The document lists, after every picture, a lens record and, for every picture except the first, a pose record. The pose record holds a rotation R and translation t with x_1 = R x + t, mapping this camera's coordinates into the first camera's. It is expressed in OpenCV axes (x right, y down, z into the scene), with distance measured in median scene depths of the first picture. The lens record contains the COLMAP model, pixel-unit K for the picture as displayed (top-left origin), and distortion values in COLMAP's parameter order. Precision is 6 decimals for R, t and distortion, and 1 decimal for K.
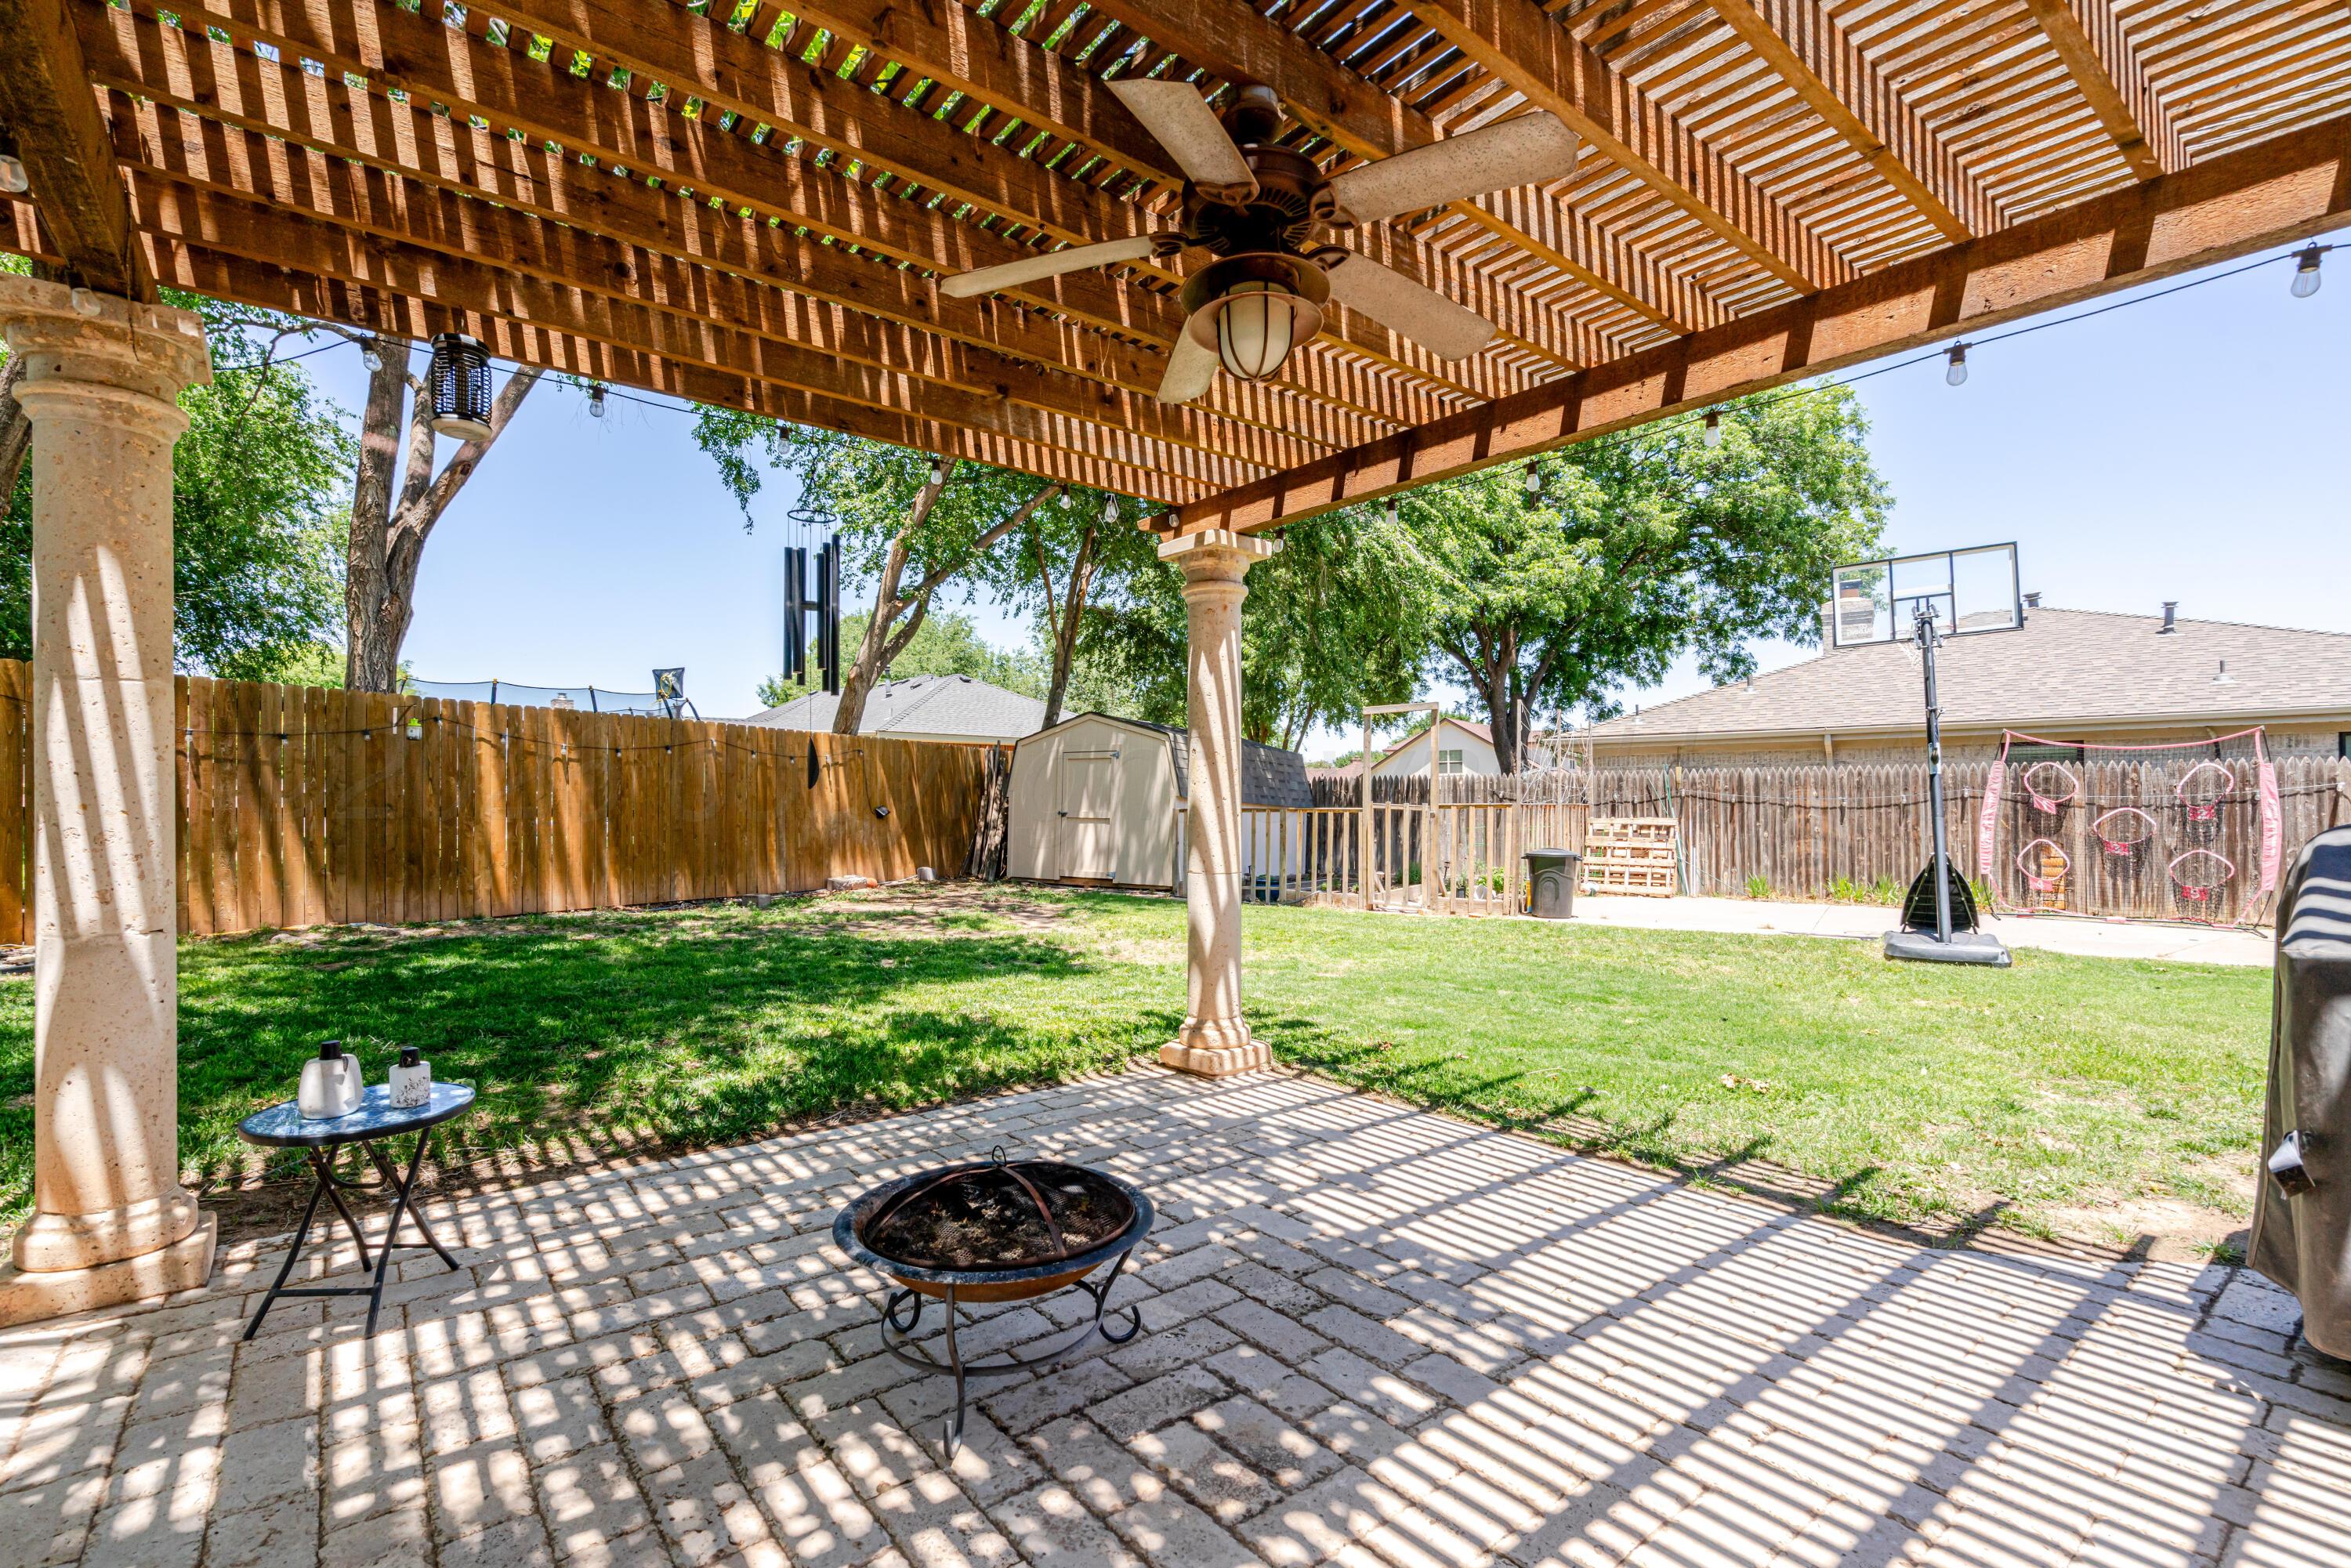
lens RADIAL K [[1089.2, 0, 1167.4], [0, 1089.2, 790.3], [0, 0, 1]] dist [-0.002048, 0.001049]
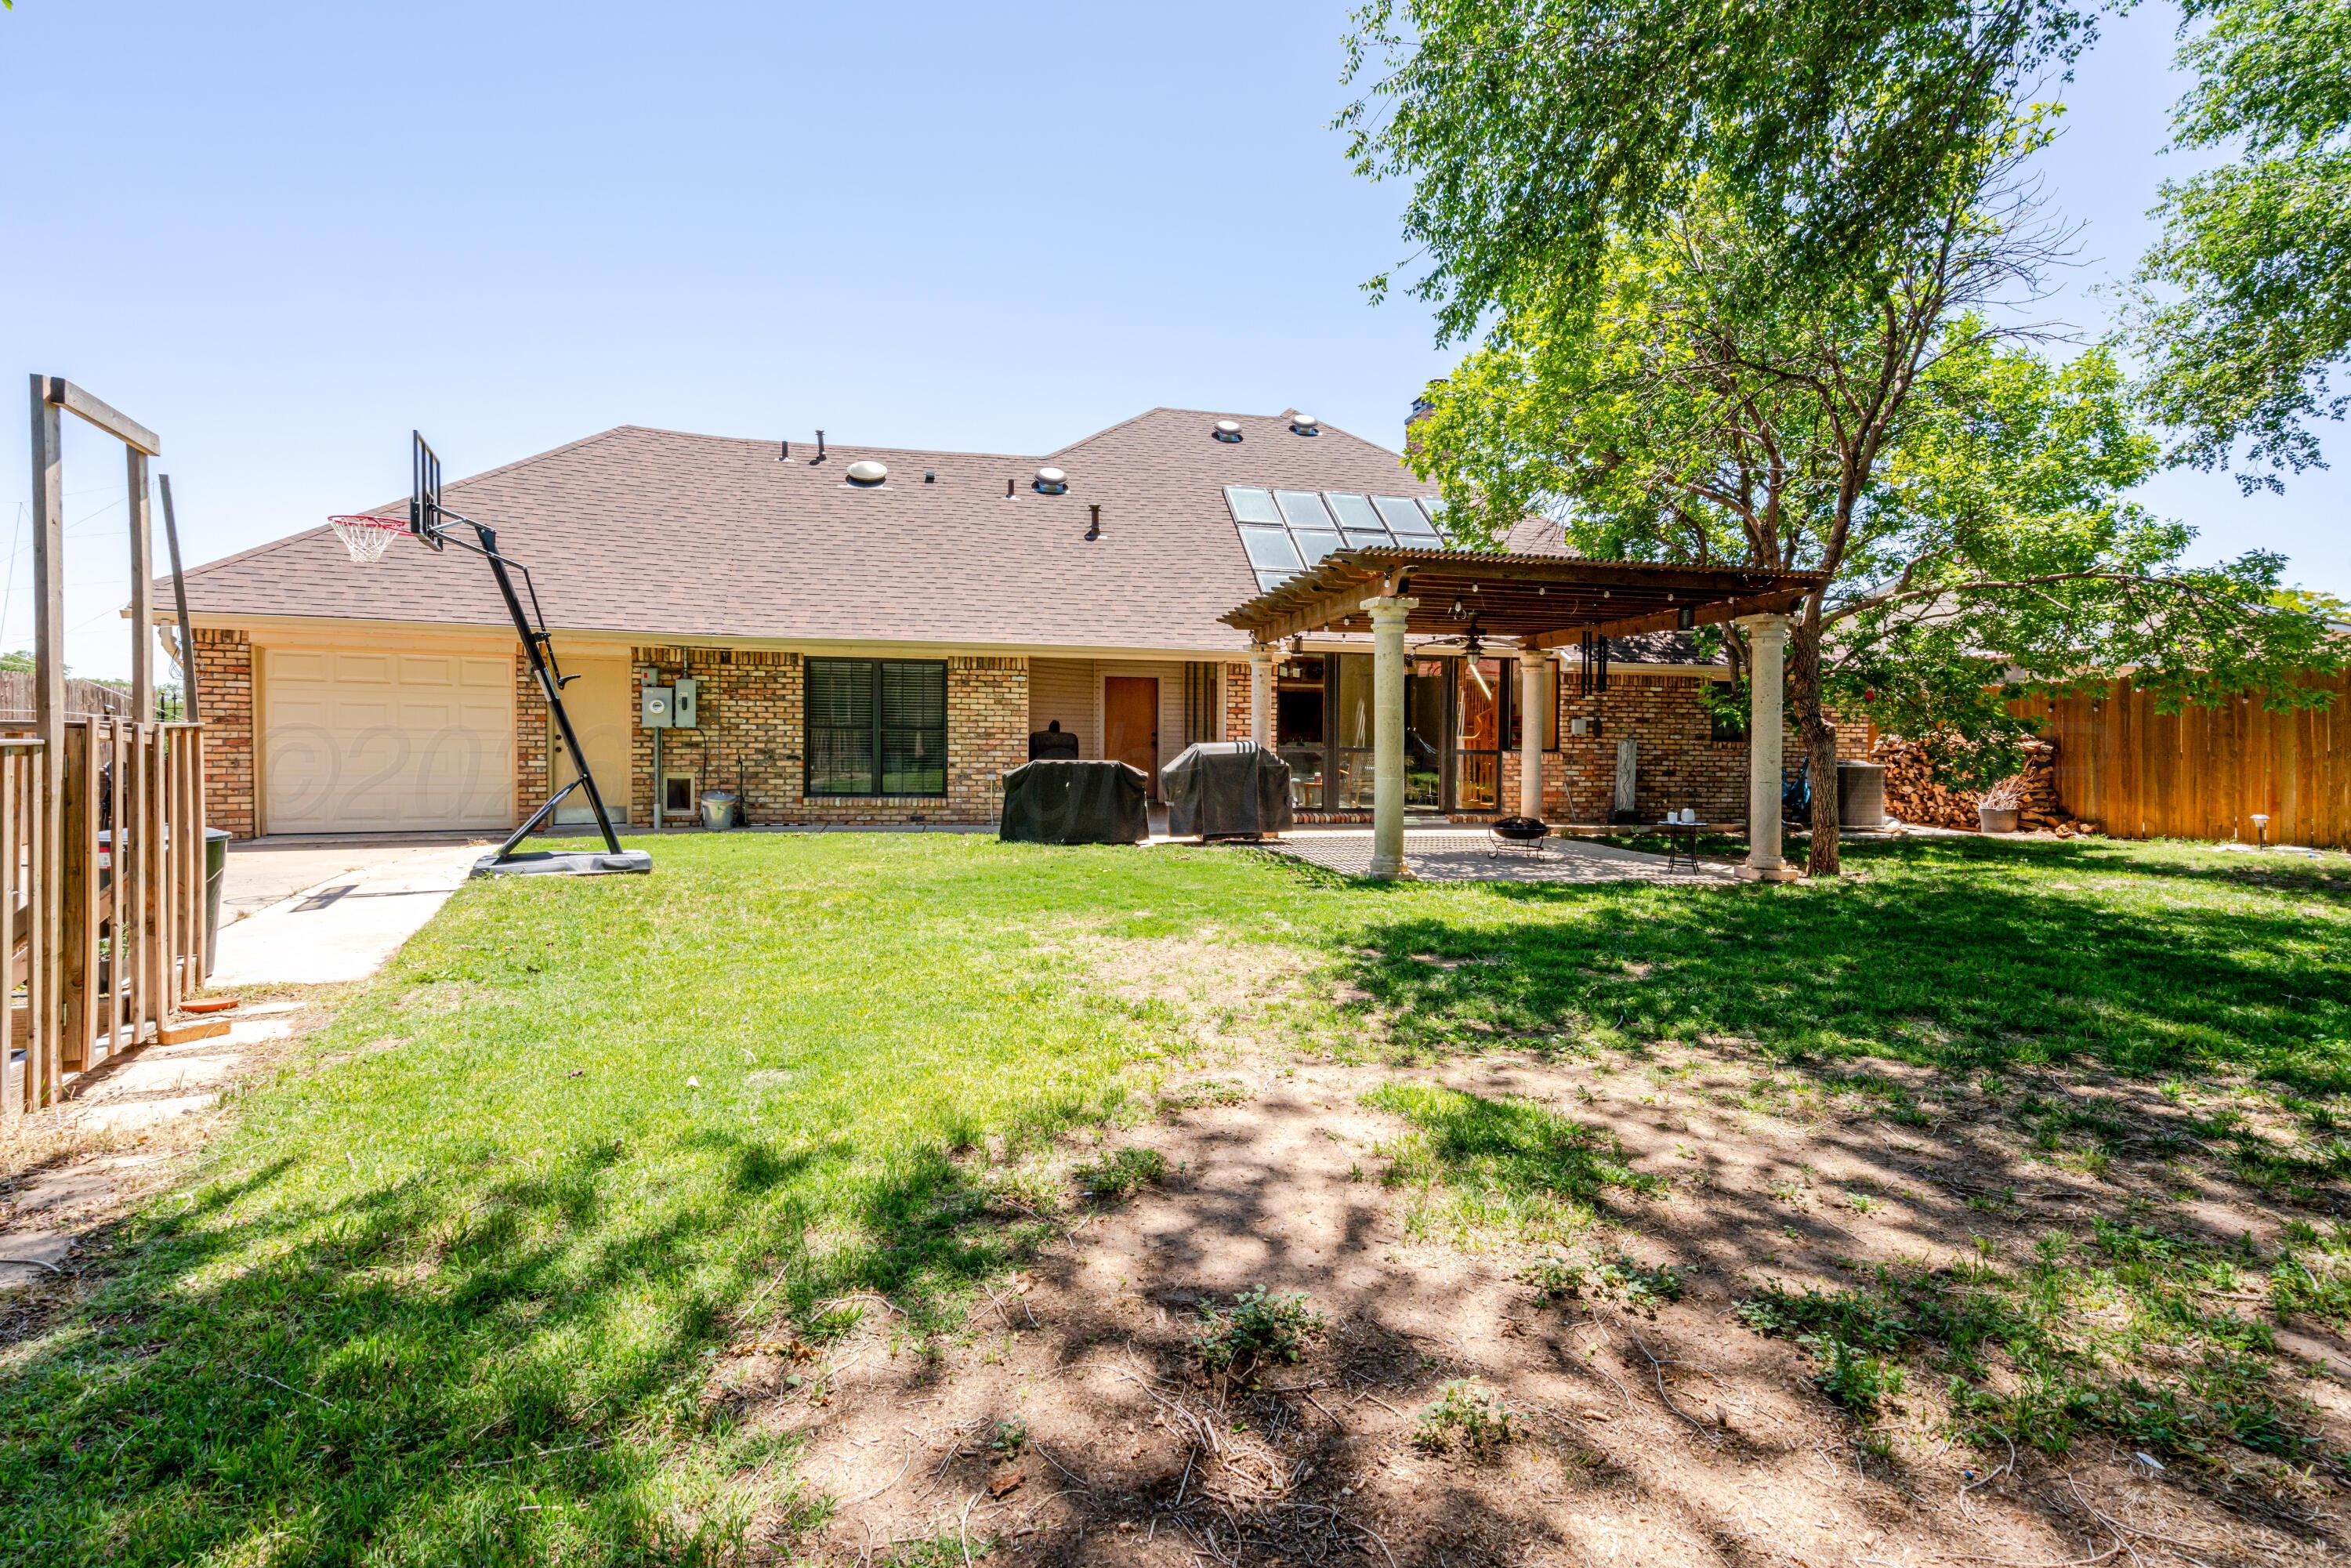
lens RADIAL K [[1070.3, 0, 1174.8], [0, 1070.3, 776.7], [0, 0, 1]] dist [-0.003308, 0.000448]
pose [[-0.877902, -0.033851, 0.477642, -0.223296], [-0.023916, 0.999353, 0.026866, 0.012340], [-0.478242, 0.012163, -0.878144, 1.238386]]
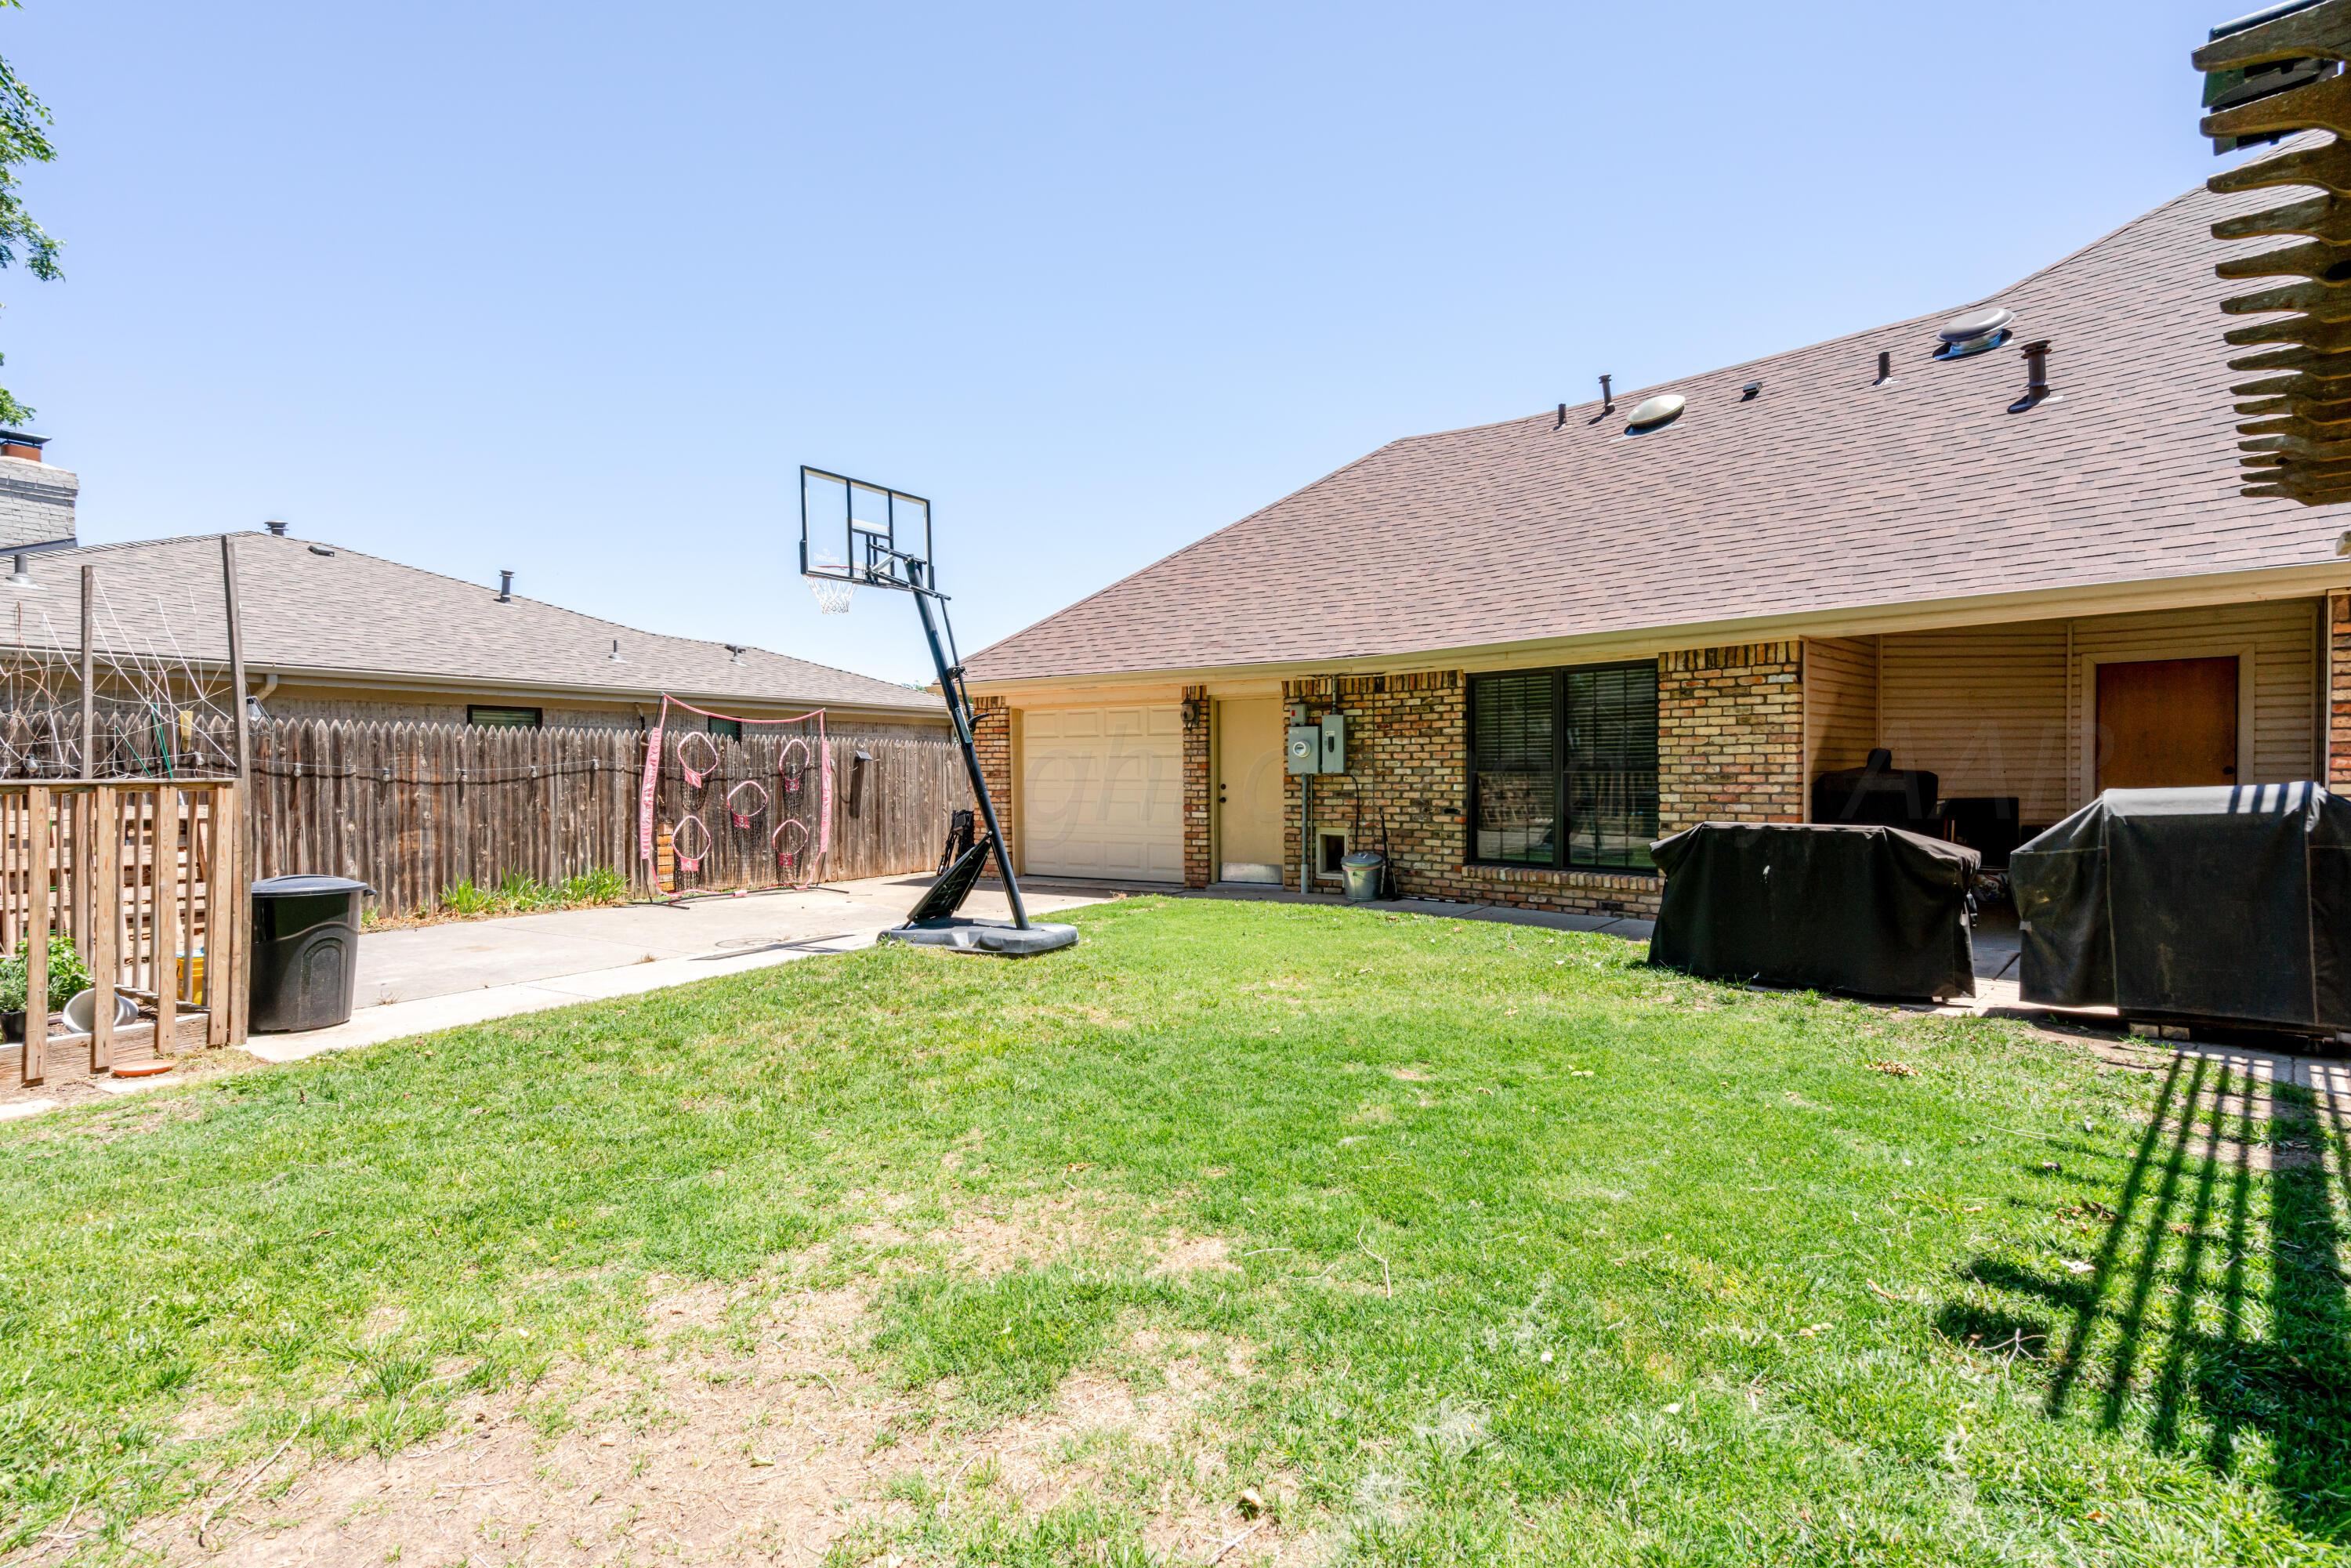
lens RADIAL K [[1060.3, 0, 1170.8], [0, 1060.3, 800.3], [0, 0, 1]] dist [-0.003371, 0.001634]
pose [[-0.099285, -0.025617, 0.994729, -0.132862], [-0.012214, 0.999625, 0.024524, 0.005444], [-0.994984, -0.009715, -0.099560, 0.716802]]
